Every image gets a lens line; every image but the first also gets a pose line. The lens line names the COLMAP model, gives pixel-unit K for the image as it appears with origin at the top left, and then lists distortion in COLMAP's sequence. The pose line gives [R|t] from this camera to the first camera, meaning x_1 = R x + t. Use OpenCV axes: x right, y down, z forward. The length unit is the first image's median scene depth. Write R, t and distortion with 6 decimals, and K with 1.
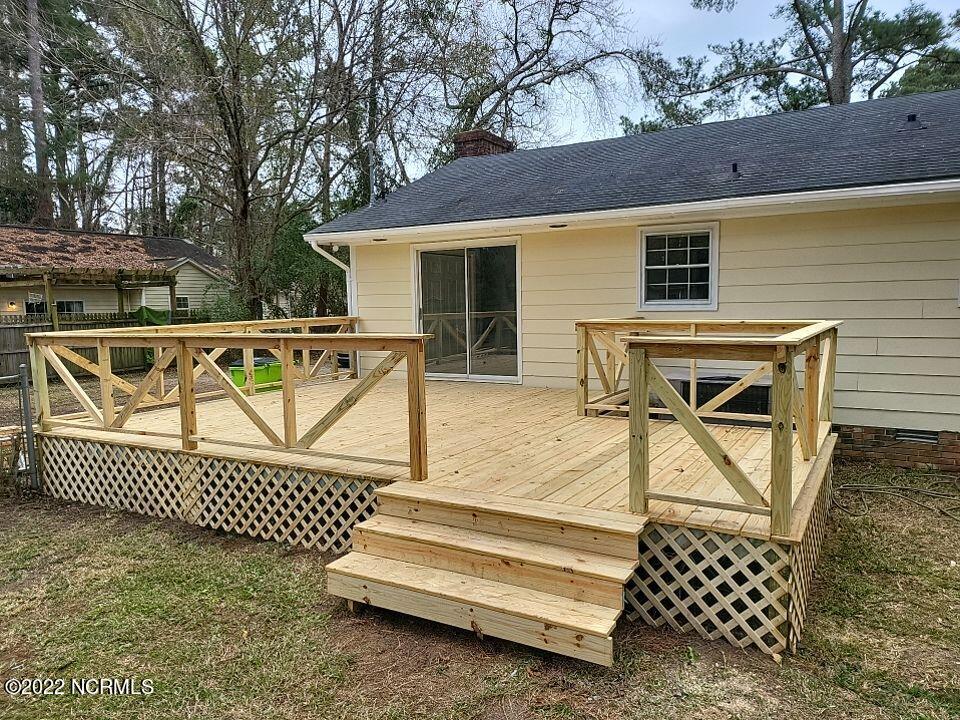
lens RADIAL K [[671.6, 0, 490.0], [0, 671.6, 369.6], [0, 0, 1]] dist [0.071137, -0.066850]
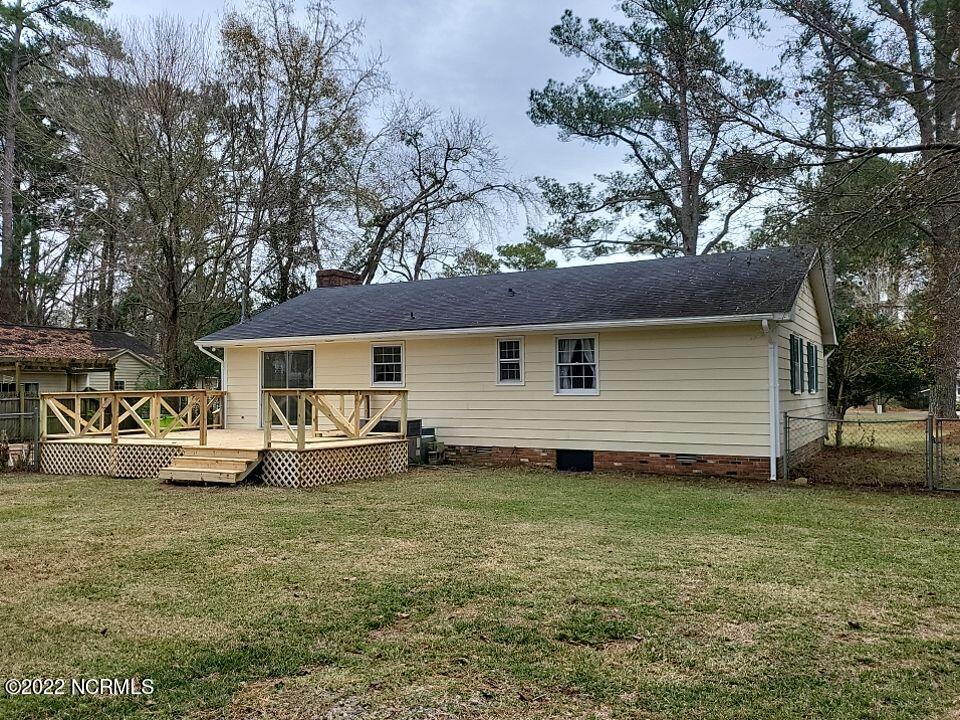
lens RADIAL K [[727.2, 0, 481.2], [0, 727.2, 365.9], [0, 0, 1]] dist [0.019054, -0.009058]
pose [[0.999364, 0.012139, 0.033526, 0.355942], [-0.007443, 0.990569, -0.136810, 0.096545], [-0.034870, 0.136474, 0.990030, -0.760928]]
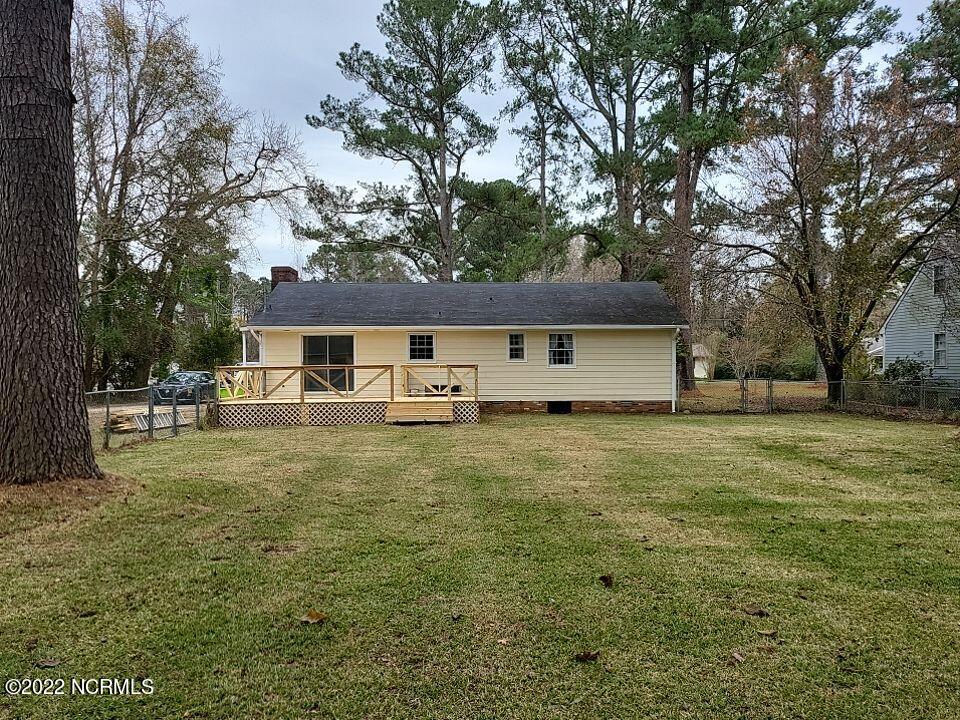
lens RADIAL K [[693.9, 0, 482.6], [0, 693.9, 358.3], [0, 0, 1]] dist [0.046799, -0.047916]
pose [[0.858393, 0.018094, 0.512673, -0.712581], [0.042989, 0.993325, -0.107037, 0.152493], [-0.511188, 0.113920, 0.851886, -1.130520]]
